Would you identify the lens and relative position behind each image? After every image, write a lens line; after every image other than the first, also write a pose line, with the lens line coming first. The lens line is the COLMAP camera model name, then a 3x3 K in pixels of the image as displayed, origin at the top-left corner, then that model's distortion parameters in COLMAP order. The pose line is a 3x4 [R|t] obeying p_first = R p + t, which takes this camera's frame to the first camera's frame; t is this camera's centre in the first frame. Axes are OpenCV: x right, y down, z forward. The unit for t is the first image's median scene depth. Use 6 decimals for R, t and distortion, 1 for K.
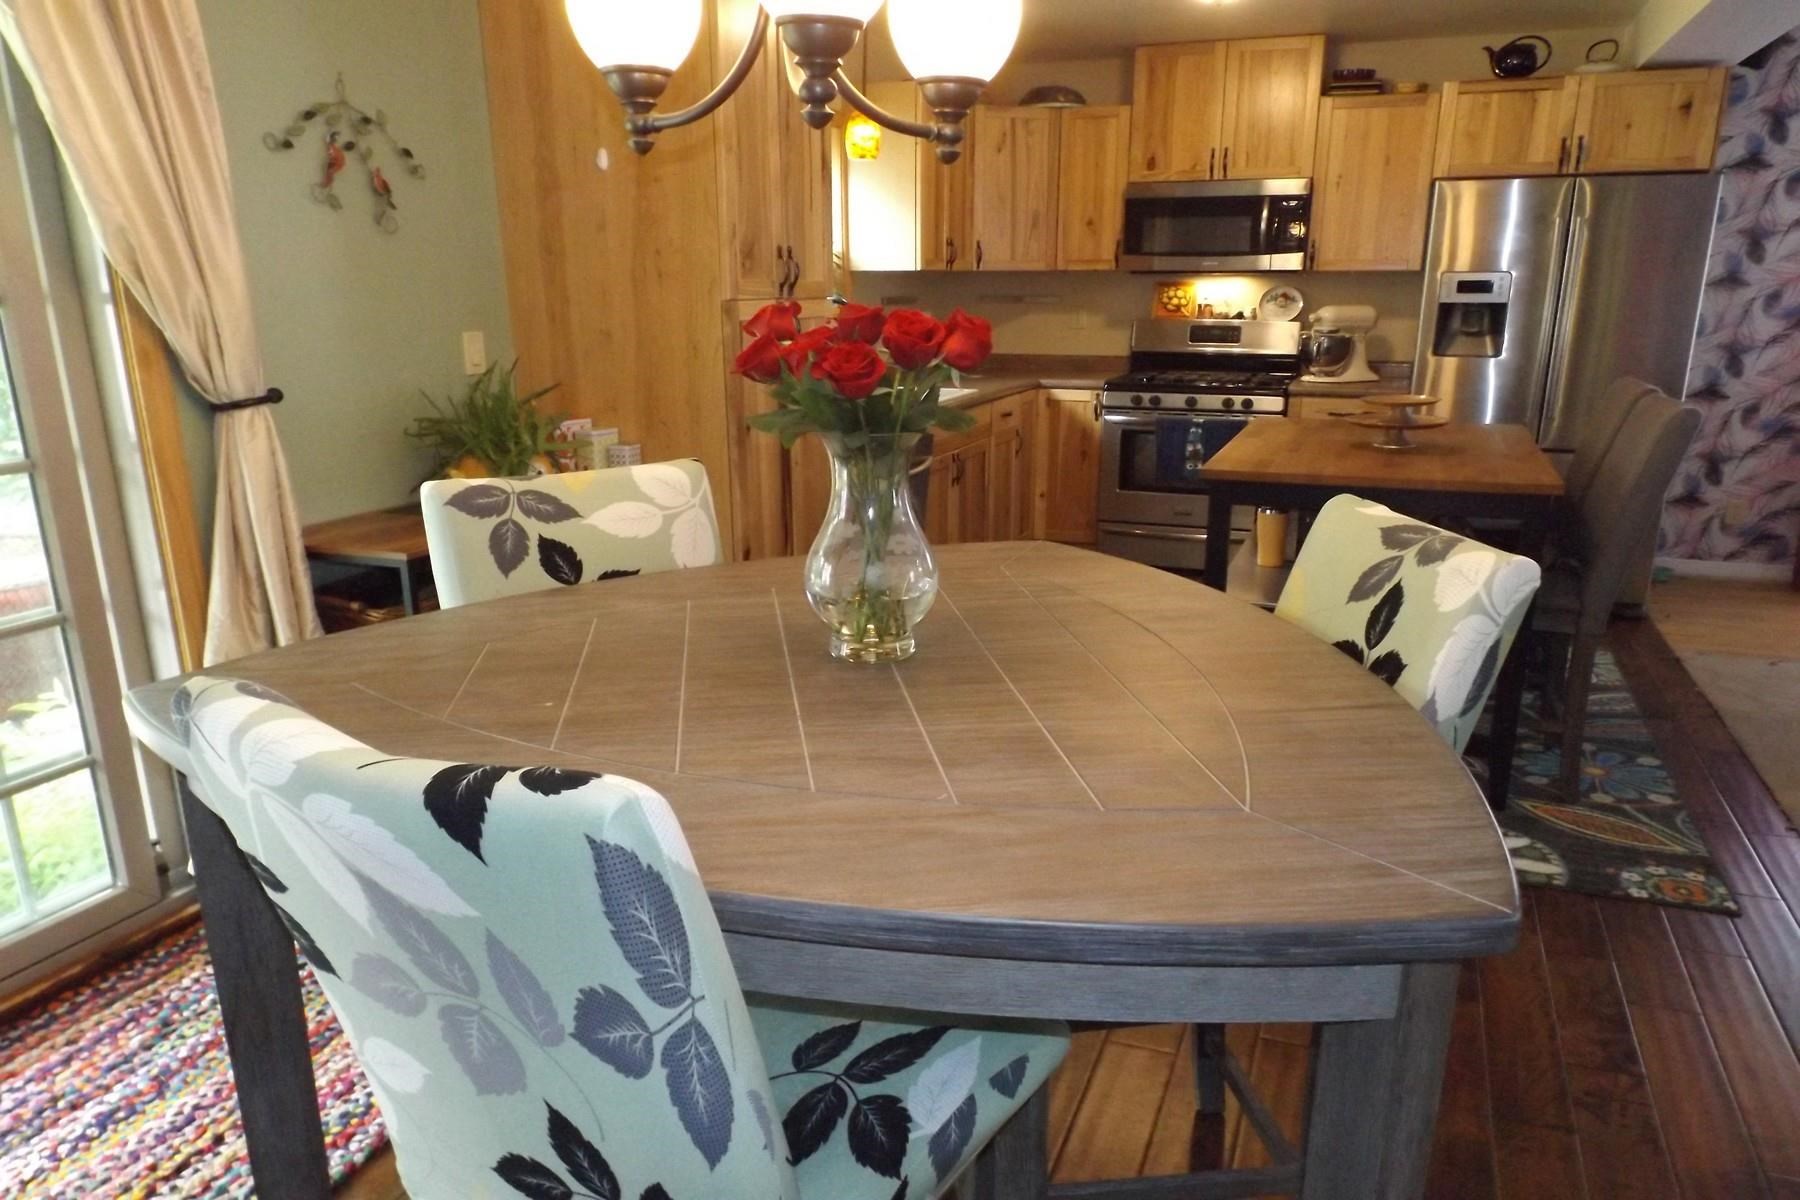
lens RADIAL K [[1272.0, 0, 914.3], [0, 1272.0, 677.2], [0, 0, 1]] dist [0.003743, -0.008859]
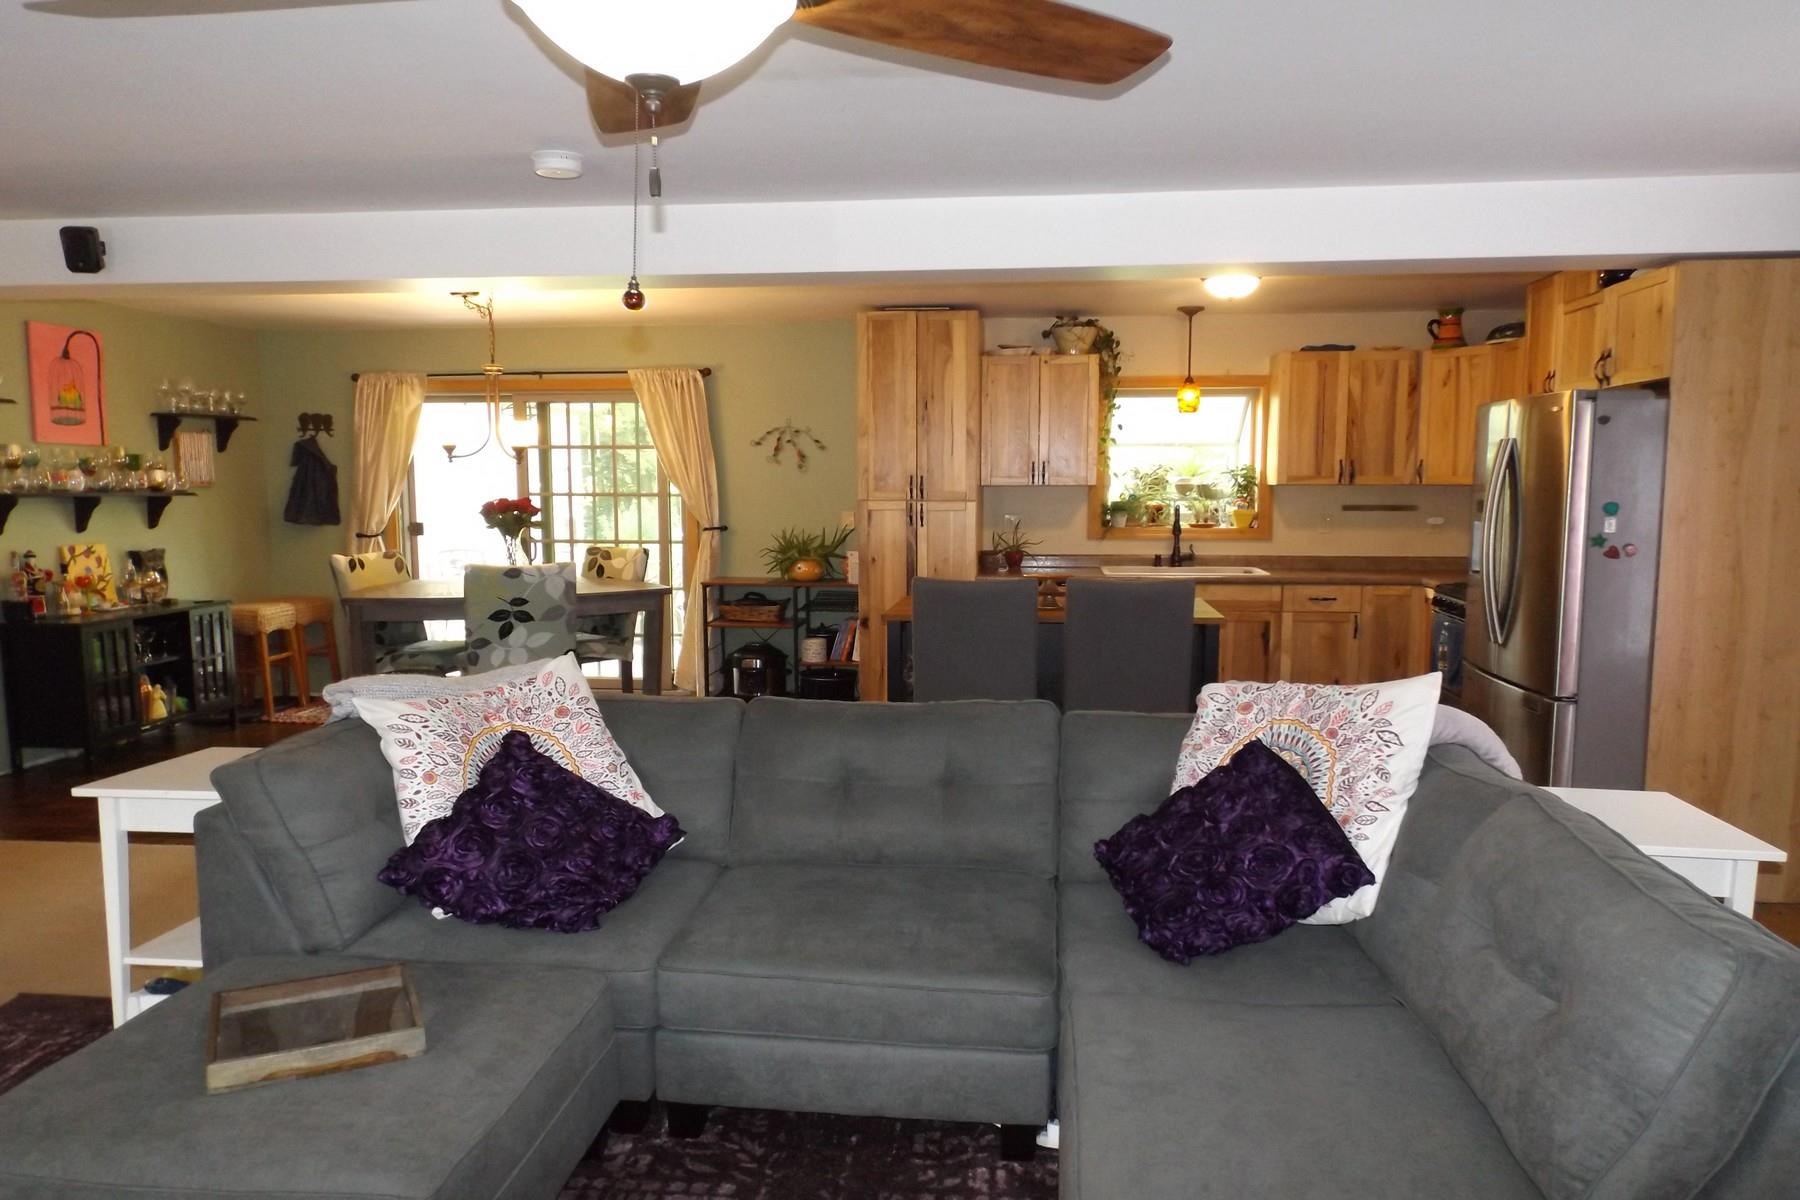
lens RADIAL K [[1292.3, 0, 906.2], [0, 1292.3, 633.1], [0, 0, 1]] dist [0.005129, -0.009459]
pose [[0.245510, 0.118295, -0.962149, 1.344295], [-0.290573, 0.955869, 0.043378, -0.131738], [0.924820, 0.268925, 0.269049, 0.359771]]
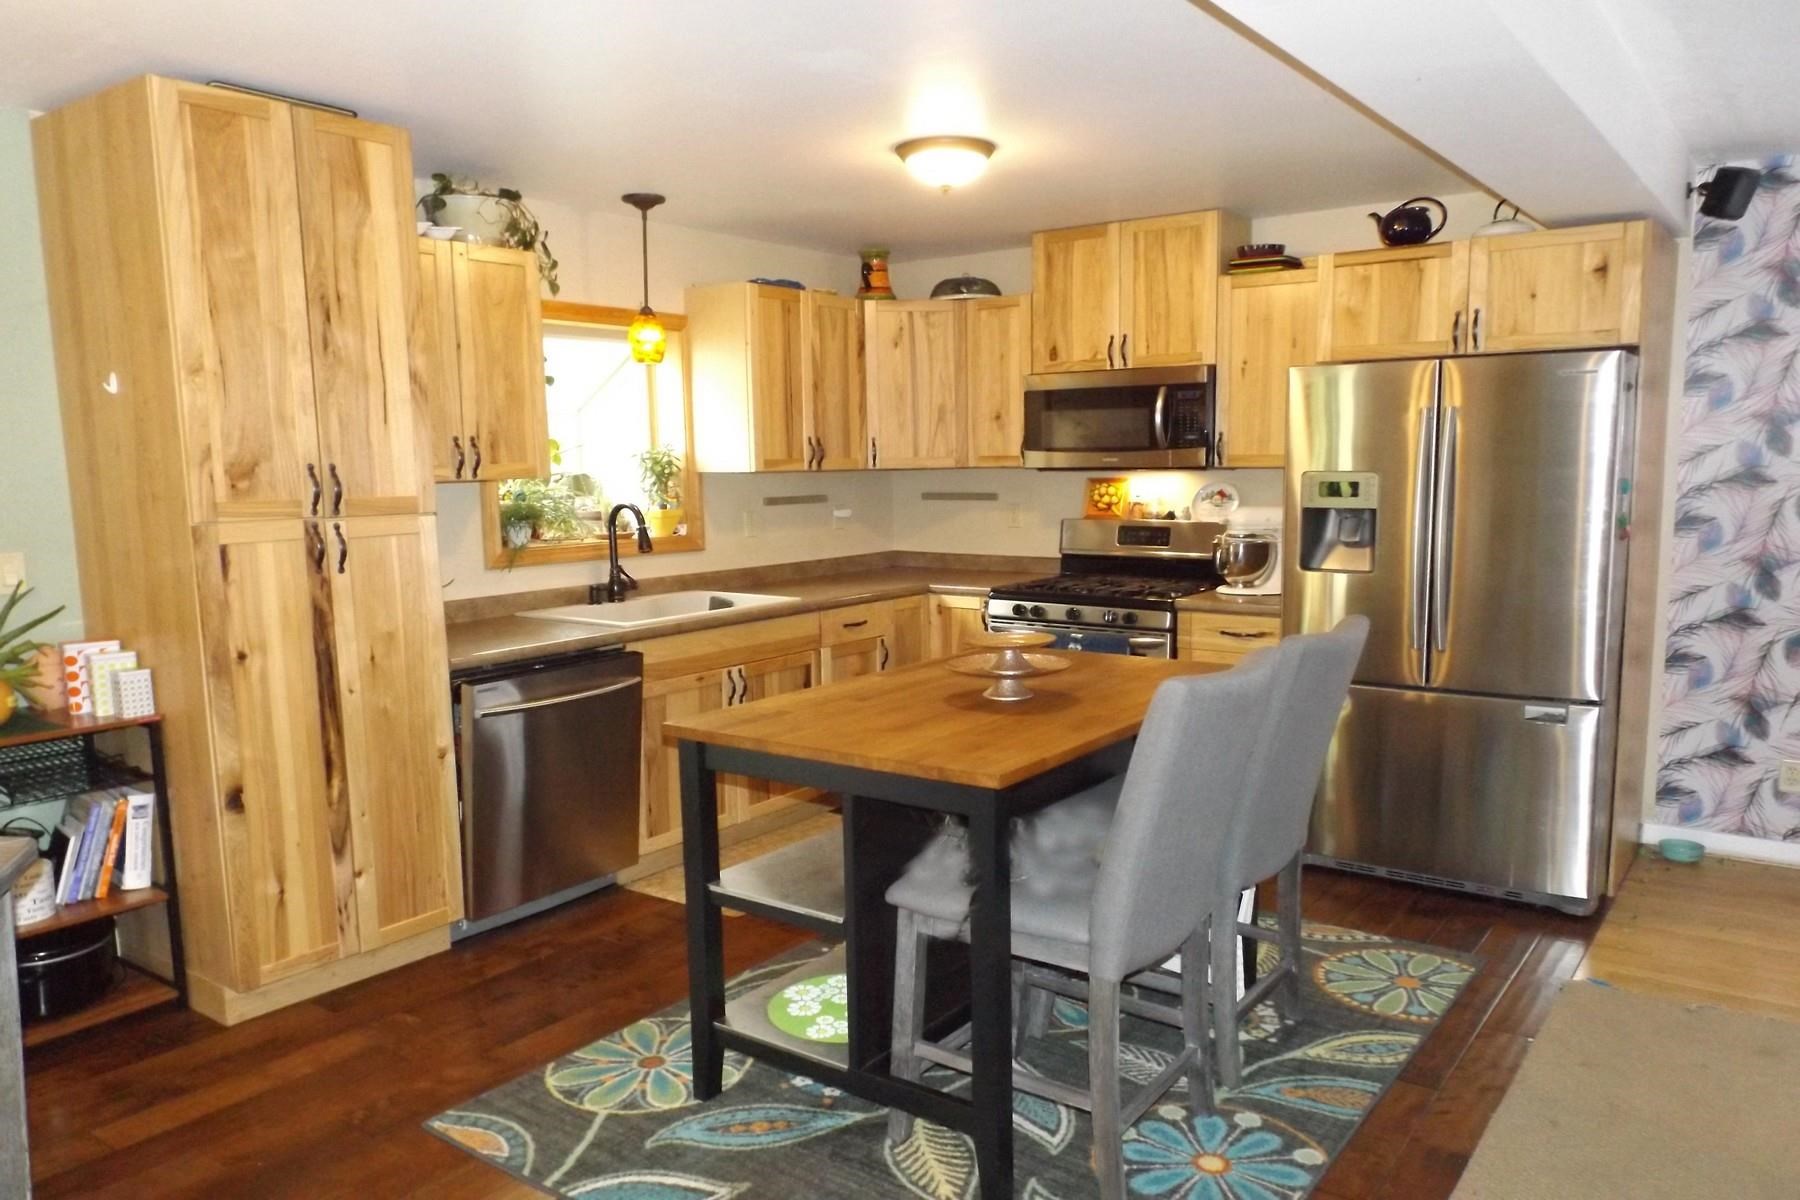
lens RADIAL K [[1287.9, 0, 916.3], [0, 1287.9, 642.6], [0, 0, 1]] dist [0.006062, -0.007620]
pose [[0.965517, 0.028295, -0.258798, 0.407298], [-0.068546, 0.986630, -0.147858, -0.070836], [0.251154, 0.160499, 0.954548, 0.161525]]
